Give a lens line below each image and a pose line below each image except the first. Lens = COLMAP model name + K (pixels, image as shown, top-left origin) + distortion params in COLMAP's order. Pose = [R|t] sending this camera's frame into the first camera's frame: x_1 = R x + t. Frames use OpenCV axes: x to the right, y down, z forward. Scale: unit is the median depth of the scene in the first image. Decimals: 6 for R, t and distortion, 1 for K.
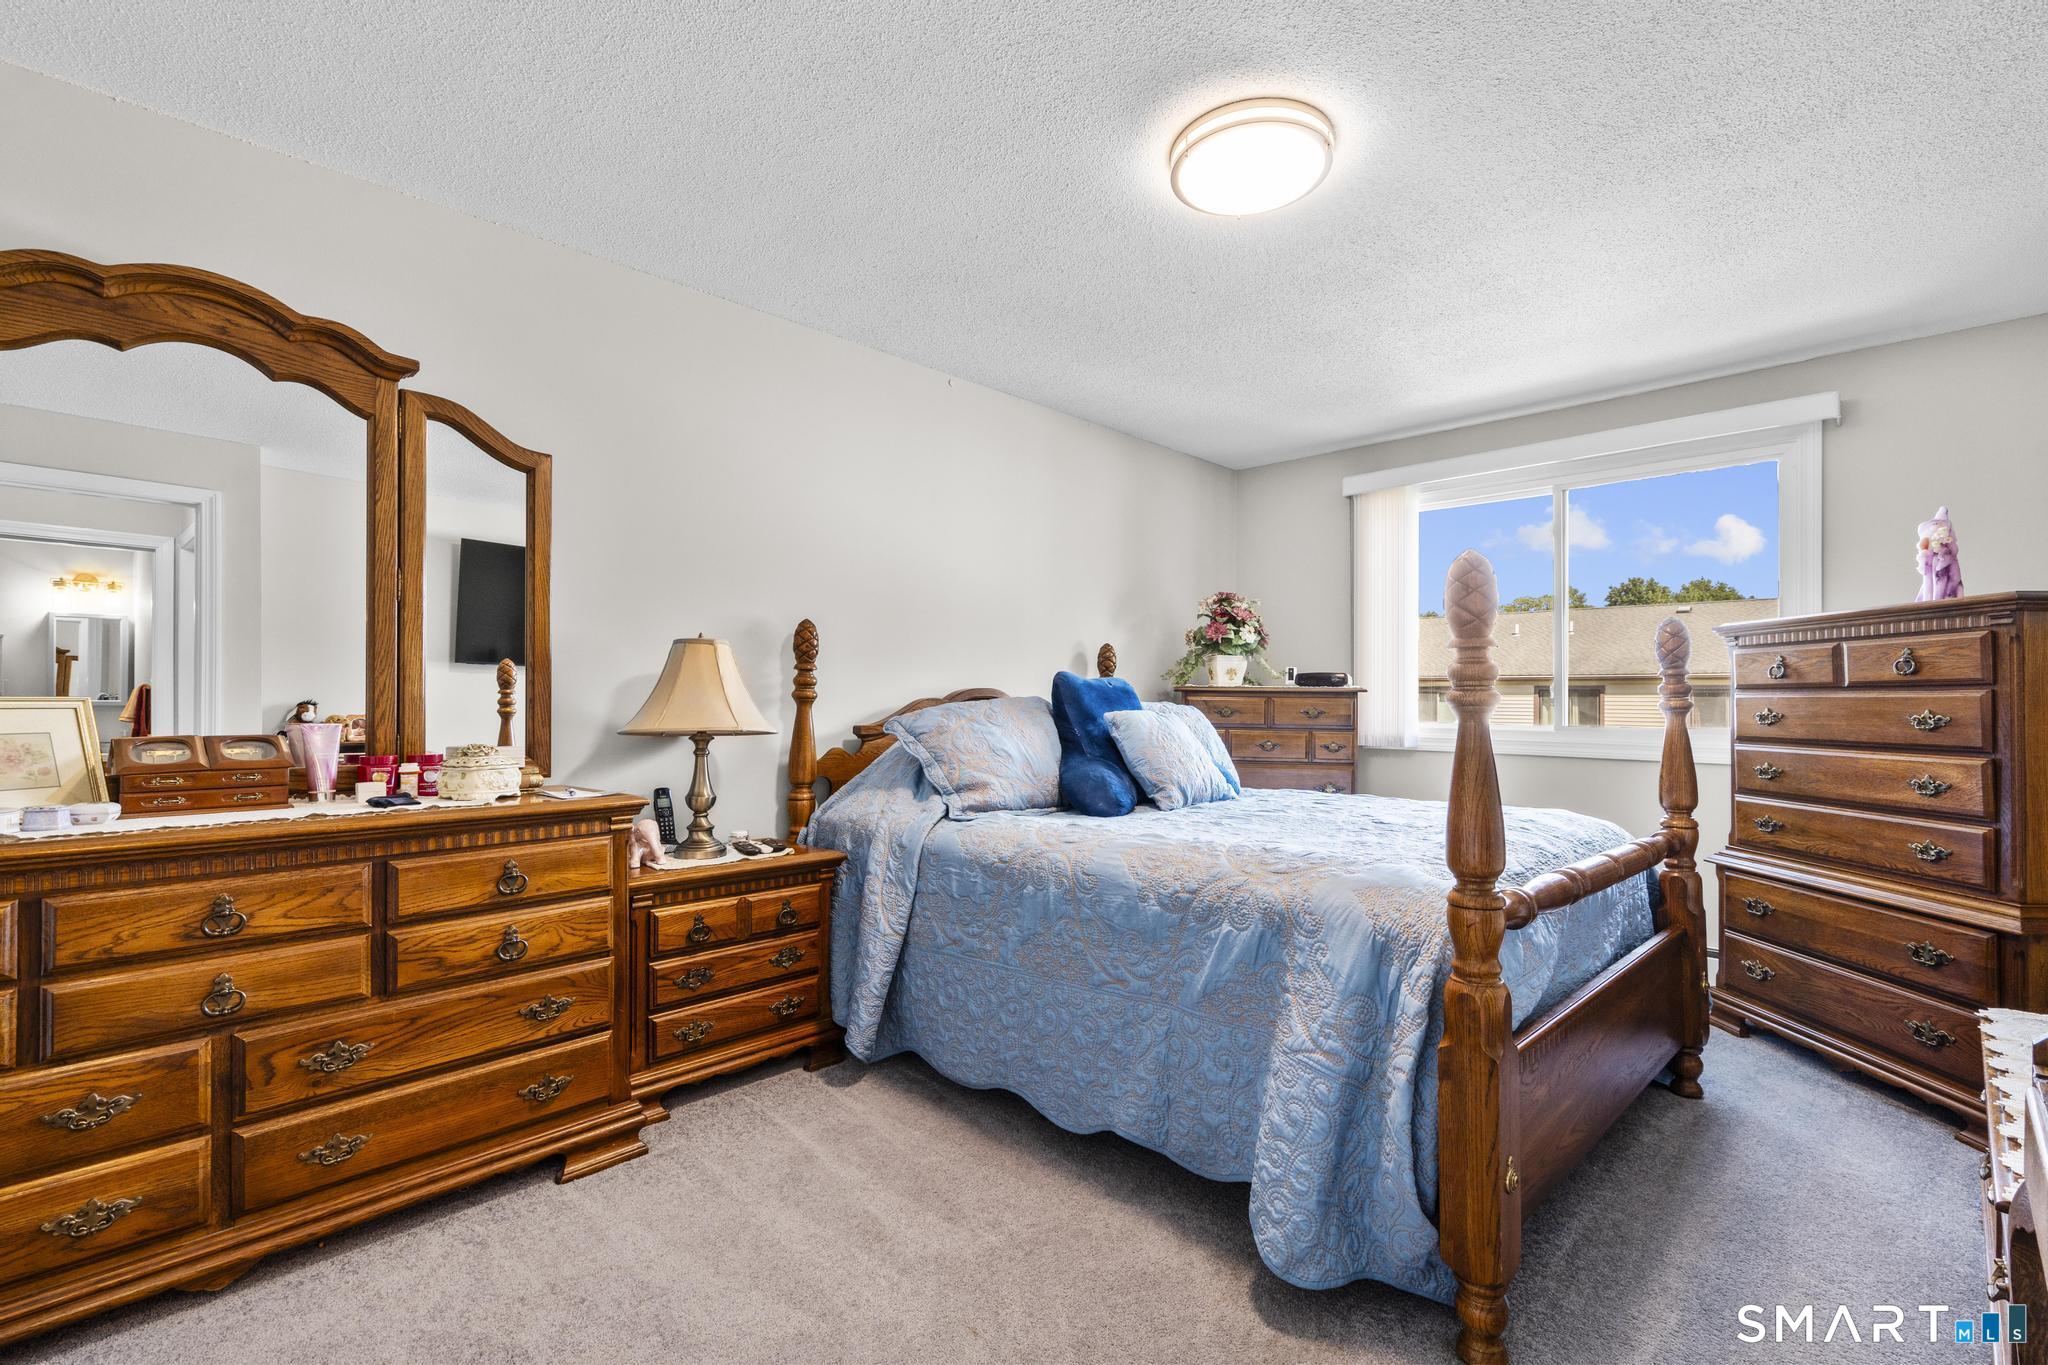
lens RADIAL K [[919.8, 0, 1027.0], [0, 919.8, 691.5], [0, 0, 1]] dist [-0.006220, 0.003954]
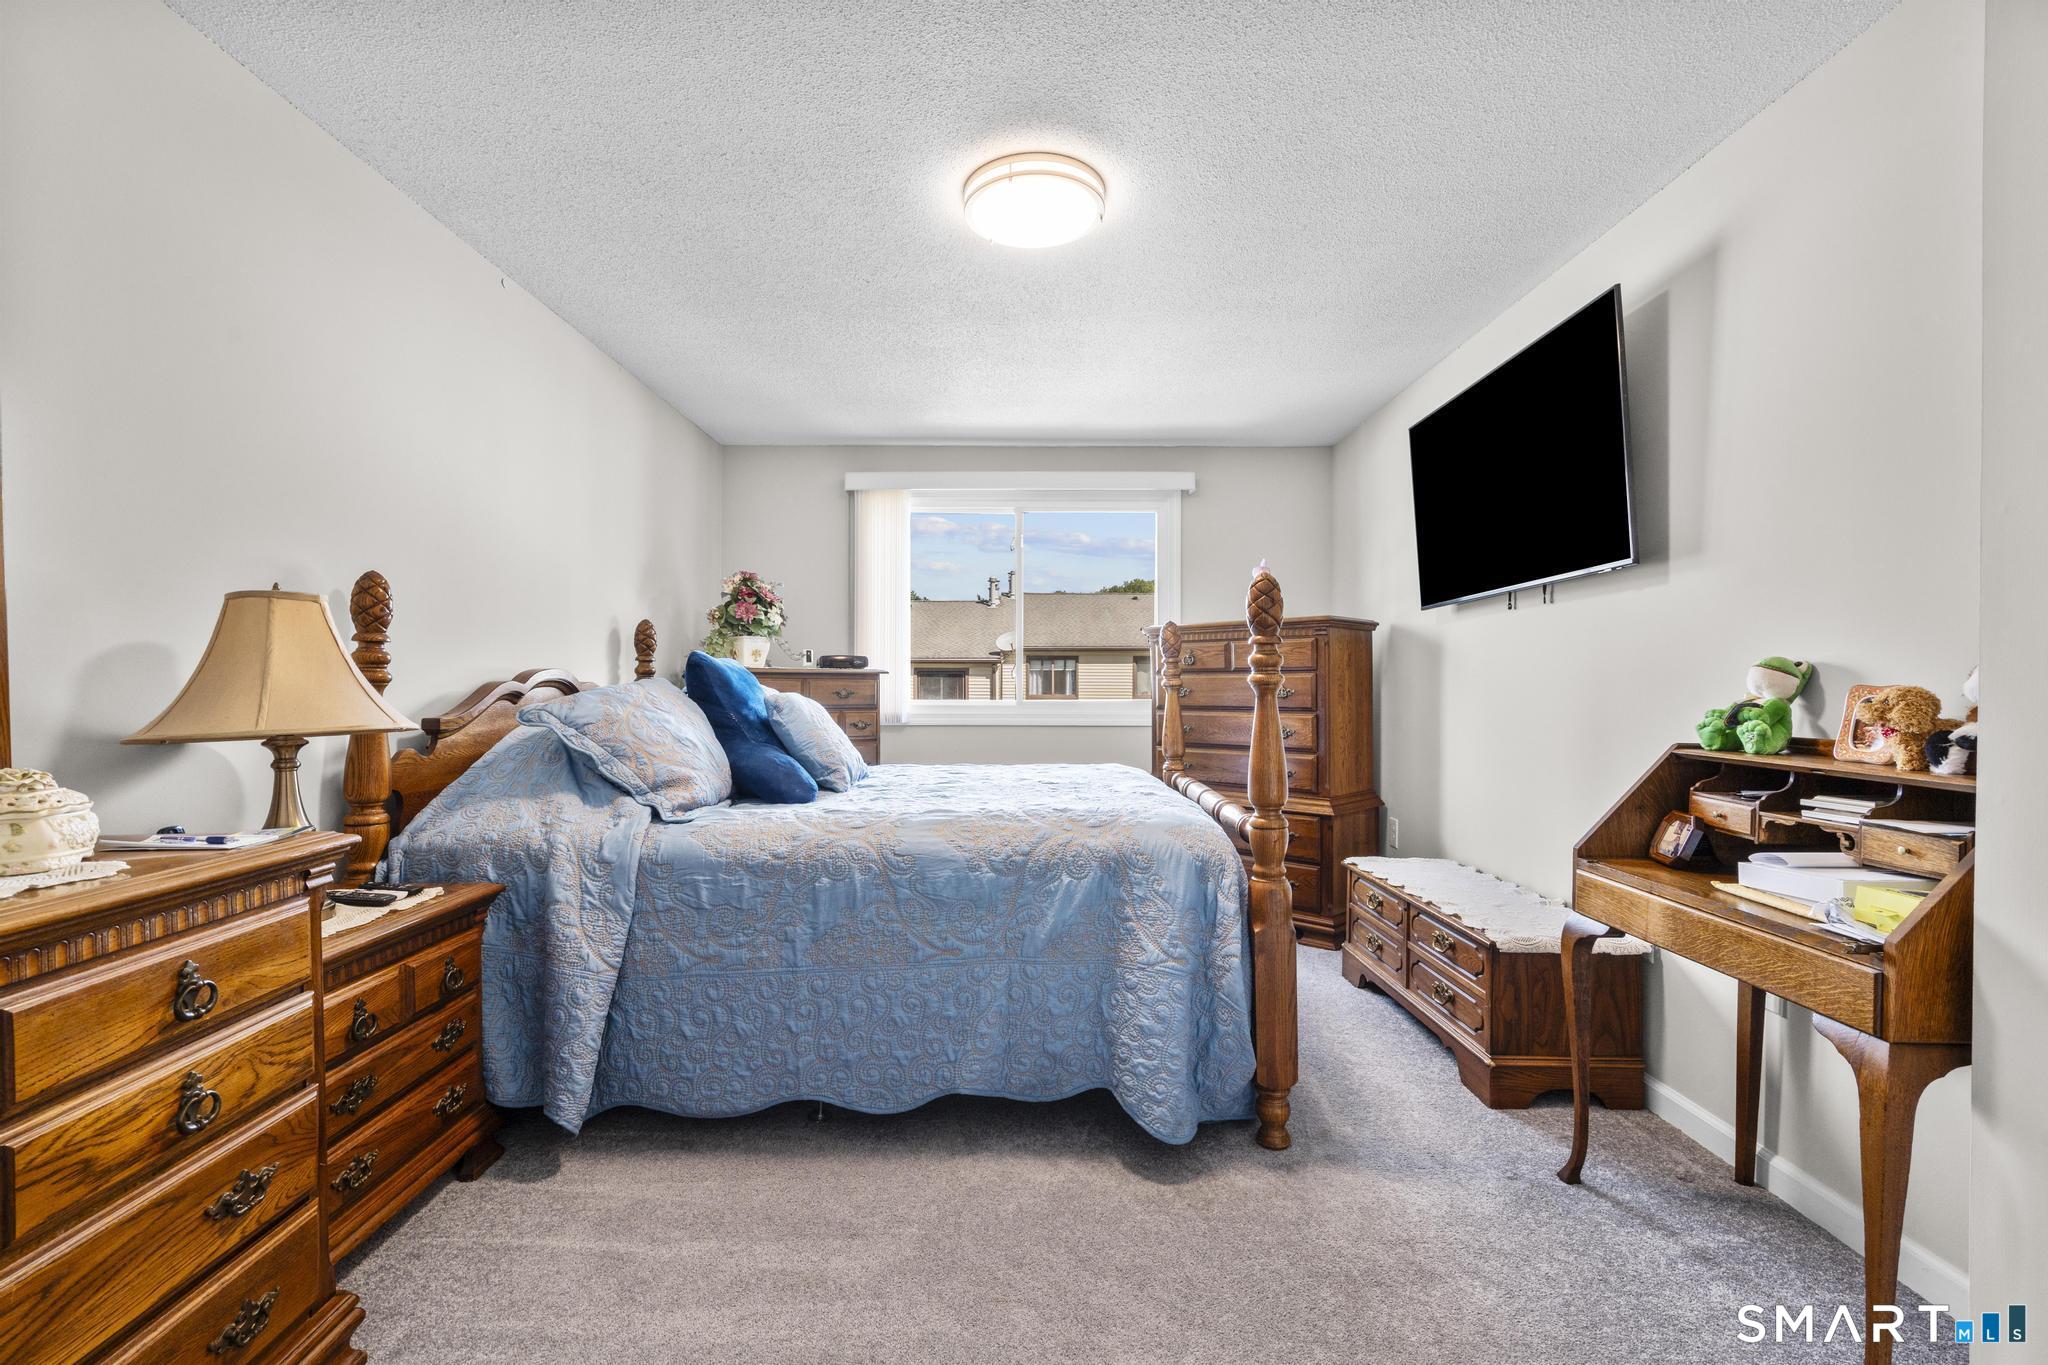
lens RADIAL K [[919.8, 0, 1027.0], [0, 919.8, 691.5], [0, 0, 1]] dist [-0.006220, 0.003954]
pose [[0.705961, -0.011916, 0.708150, -0.484532], [-0.002678, 0.999806, 0.019494, -0.000360], [-0.708246, -0.015659, 0.705793, 0.172791]]
